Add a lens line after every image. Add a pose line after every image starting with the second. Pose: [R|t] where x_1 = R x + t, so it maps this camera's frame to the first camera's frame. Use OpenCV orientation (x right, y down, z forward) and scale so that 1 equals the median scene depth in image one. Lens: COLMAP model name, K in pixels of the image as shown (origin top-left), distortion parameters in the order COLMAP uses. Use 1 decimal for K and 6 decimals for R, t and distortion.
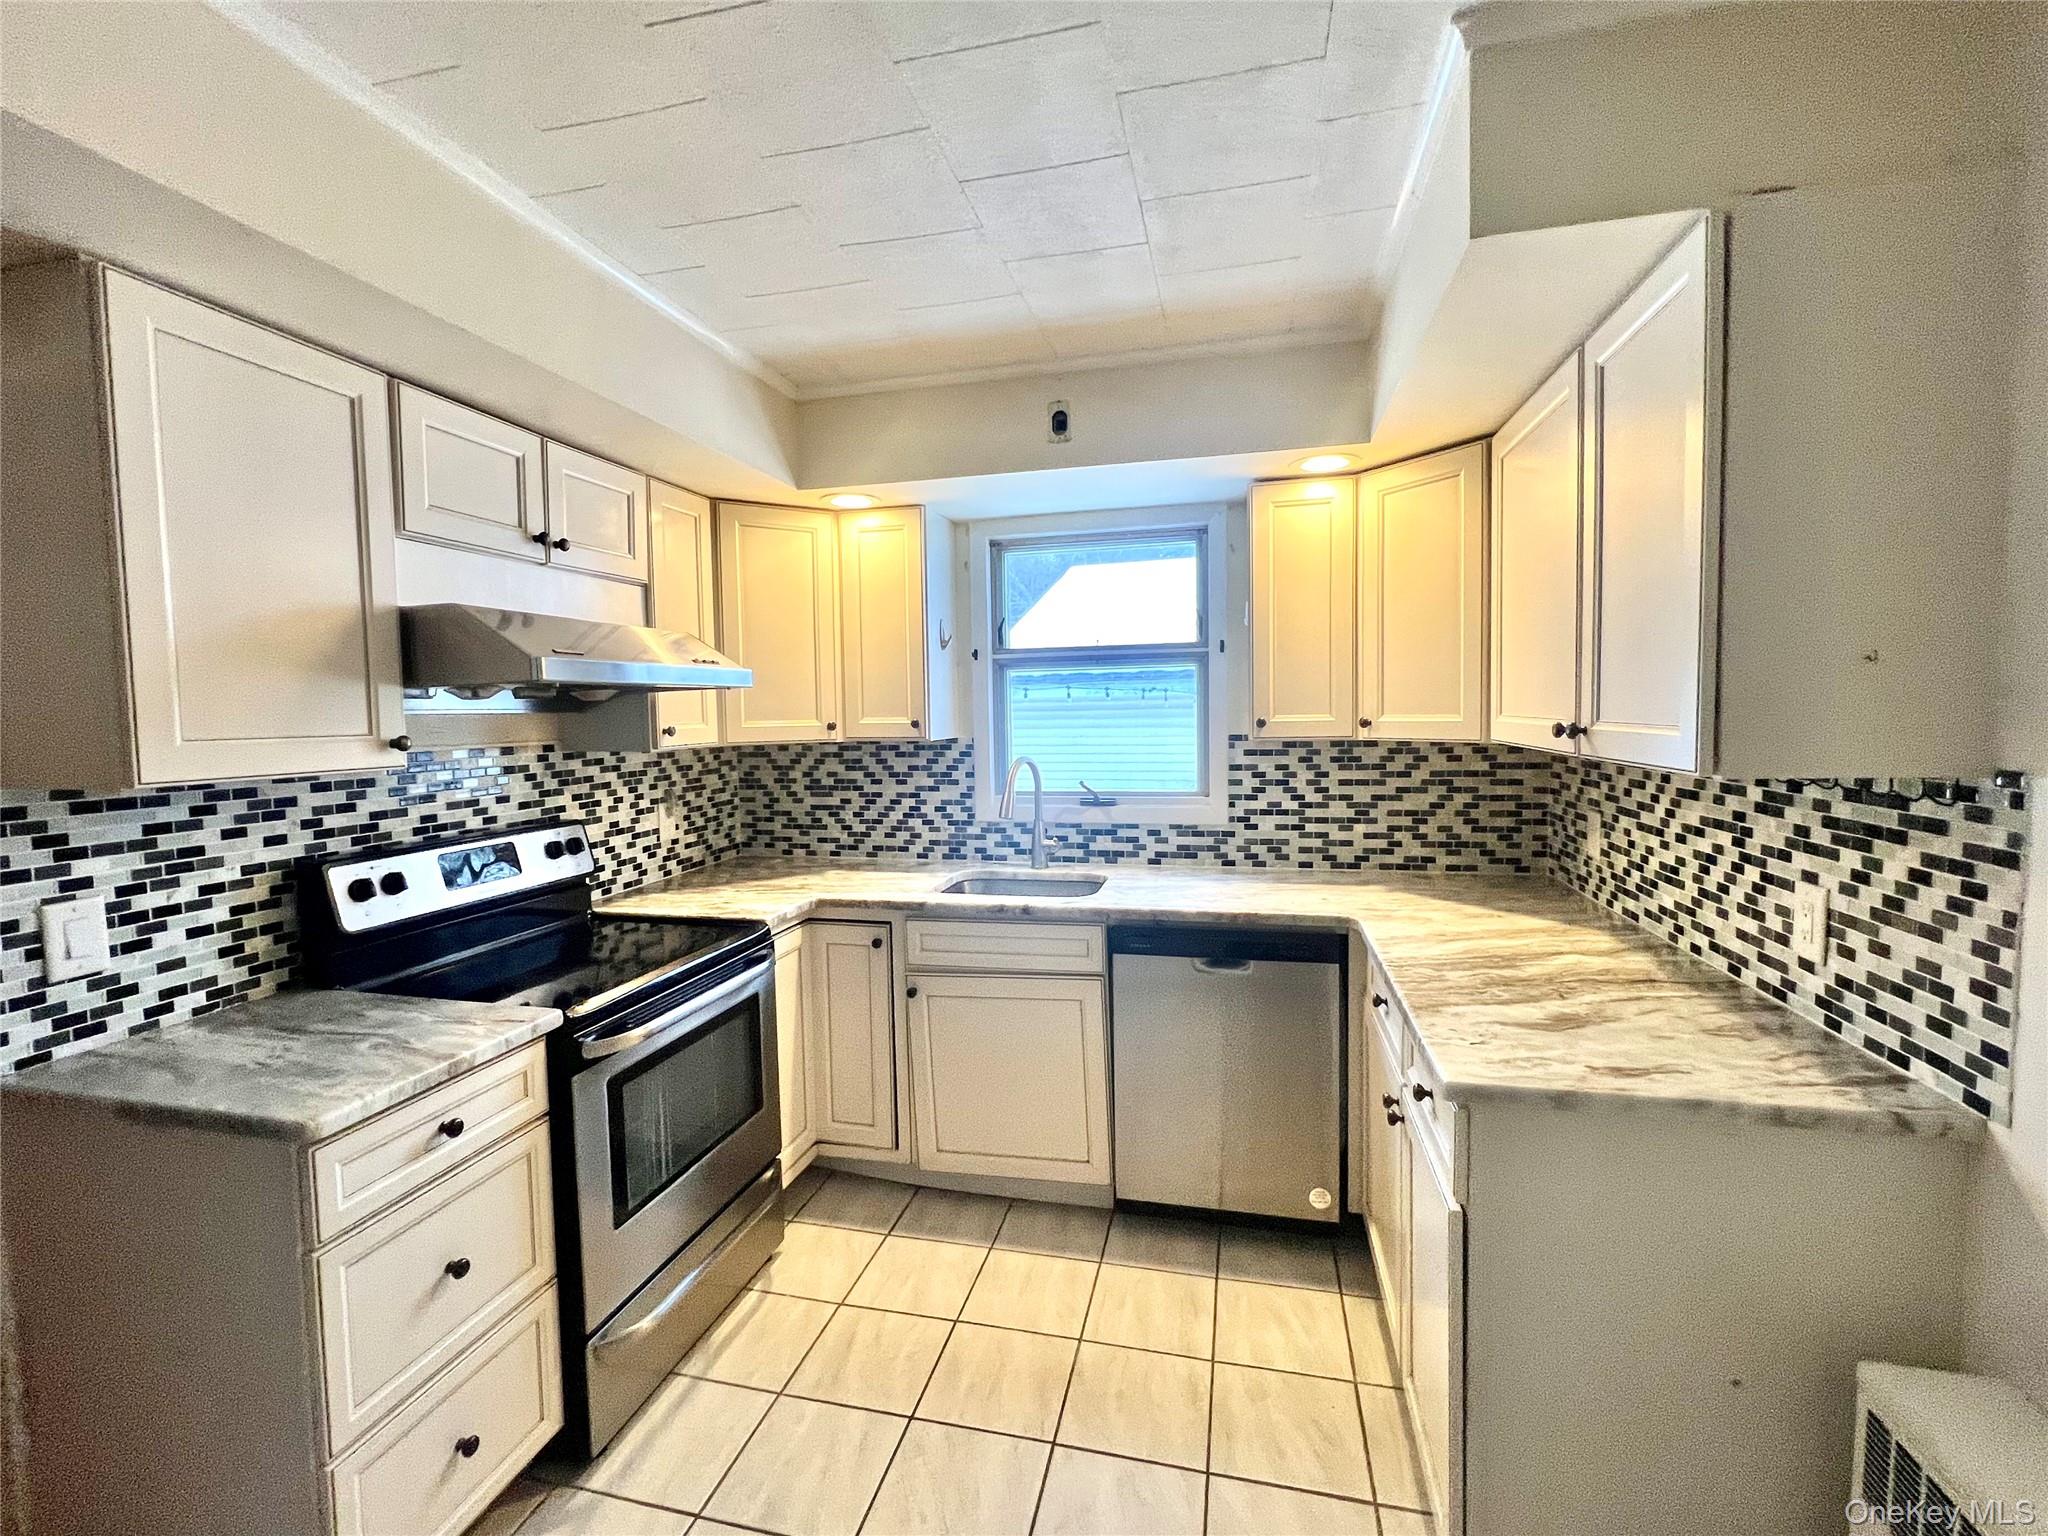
lens RADIAL K [[891.3, 0, 1027.7], [0, 891.3, 756.4], [0, 0, 1]] dist [-0.006085, 0.001016]
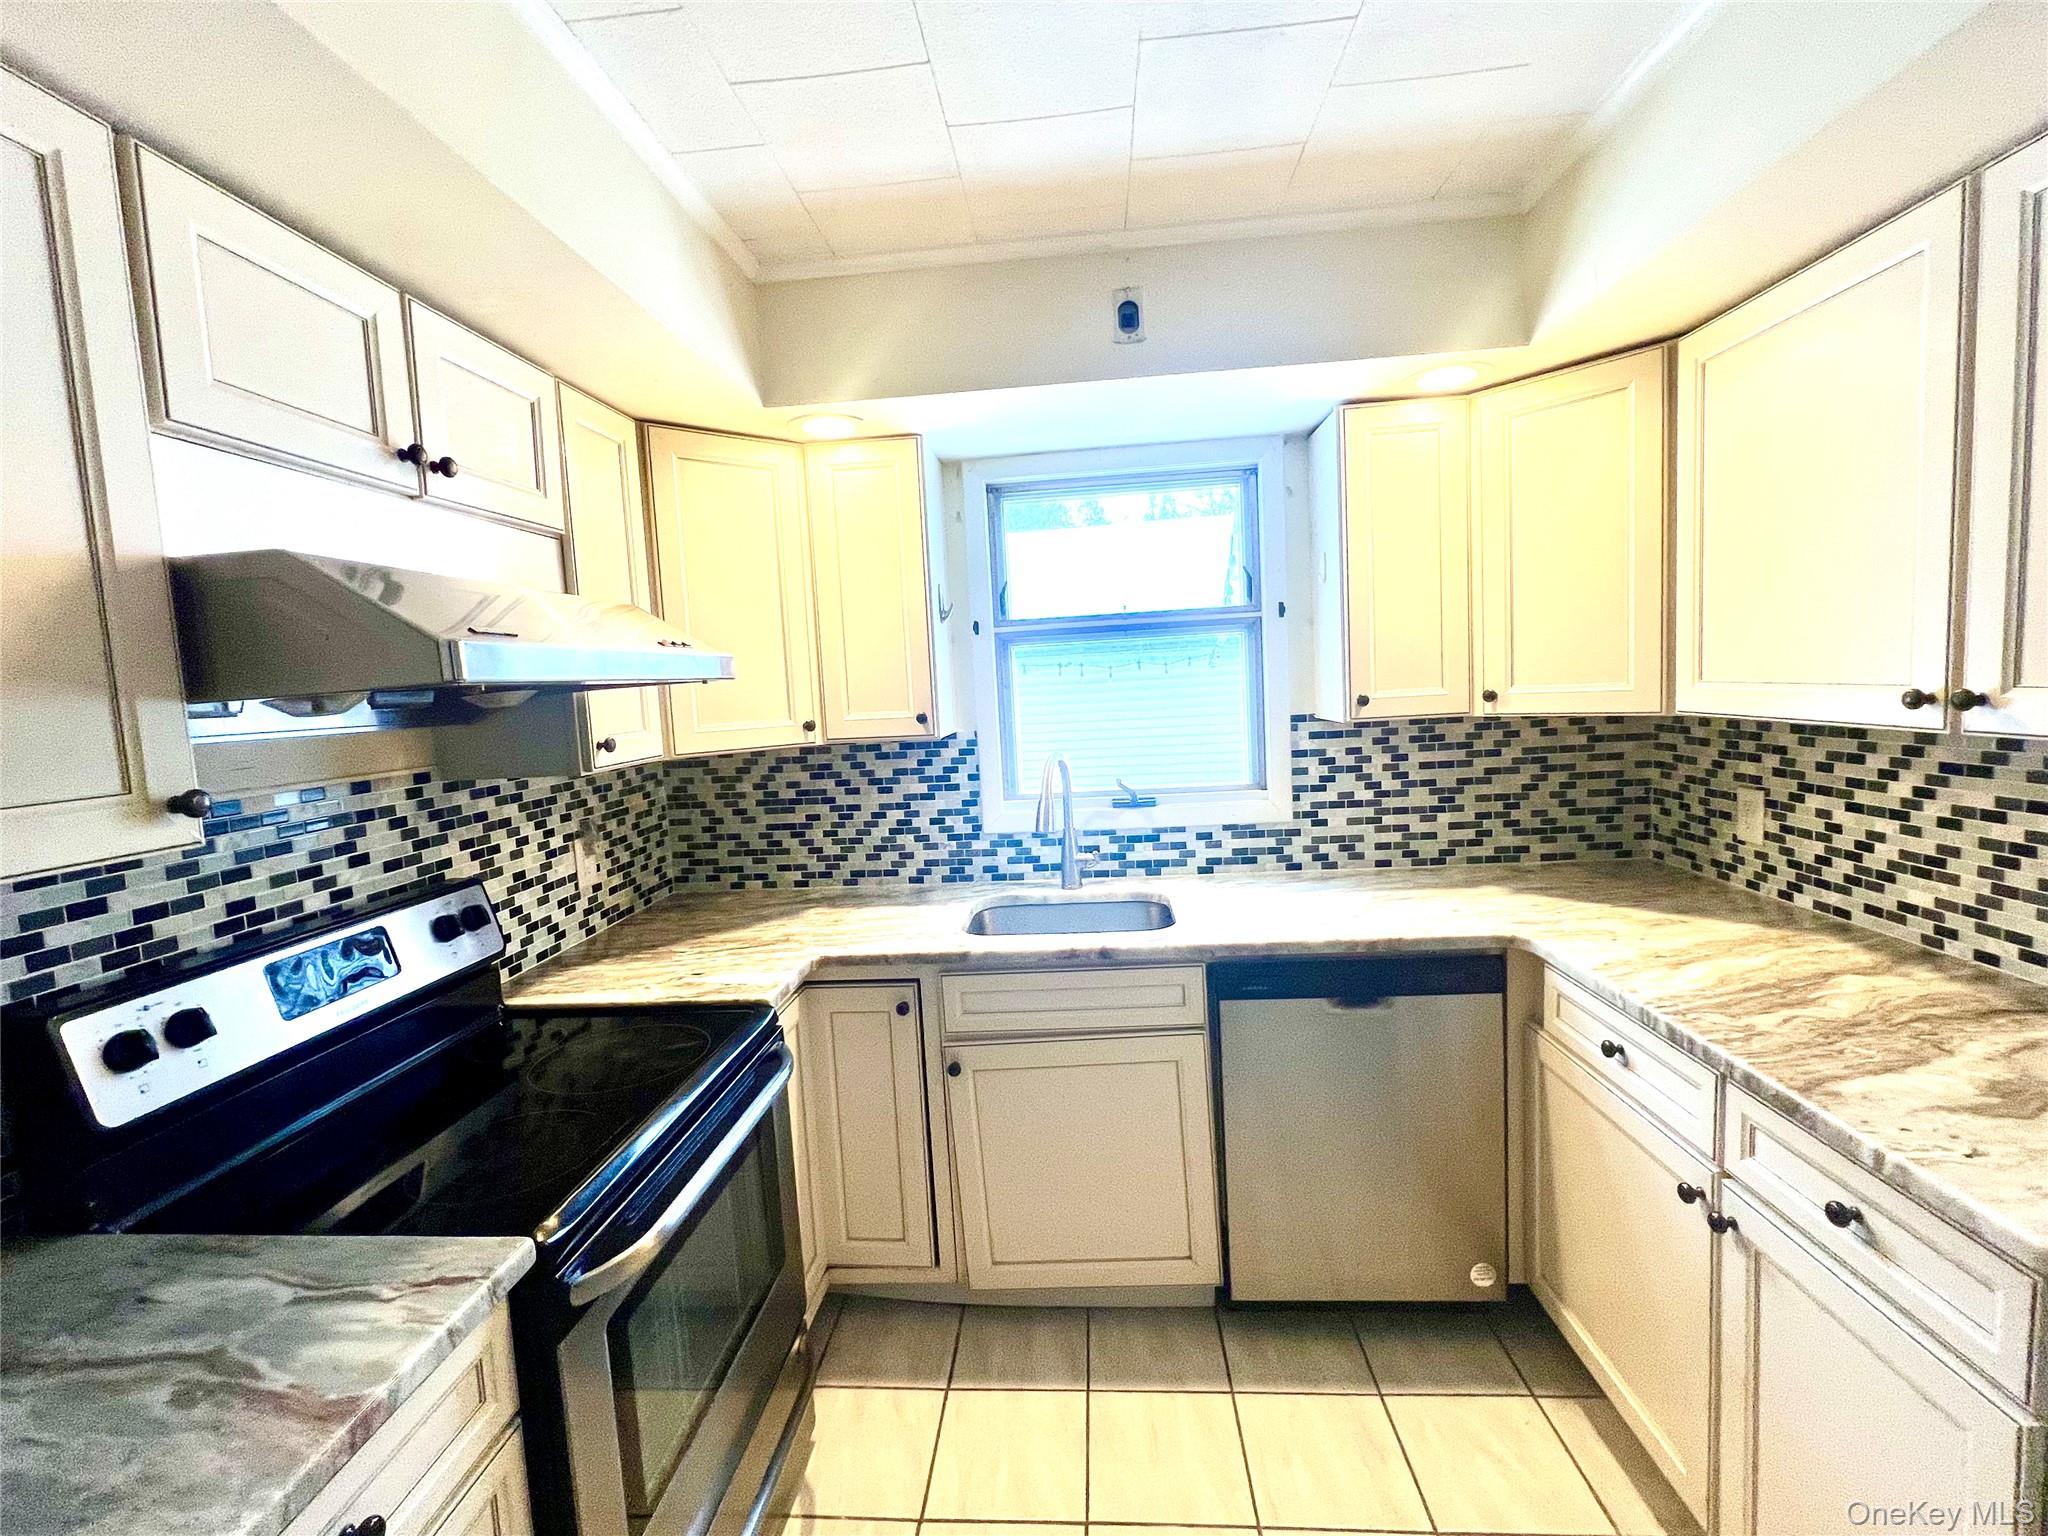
lens RADIAL K [[891.3, 0, 1024.6], [0, 891.3, 757.8], [0, 0, 1]] dist [-0.006085, 0.001016]
pose [[0.986622, -0.048743, 0.155569, -0.184867], [0.044545, 0.998546, 0.030359, -0.024846], [-0.156823, -0.023023, 0.987358, 0.248980]]
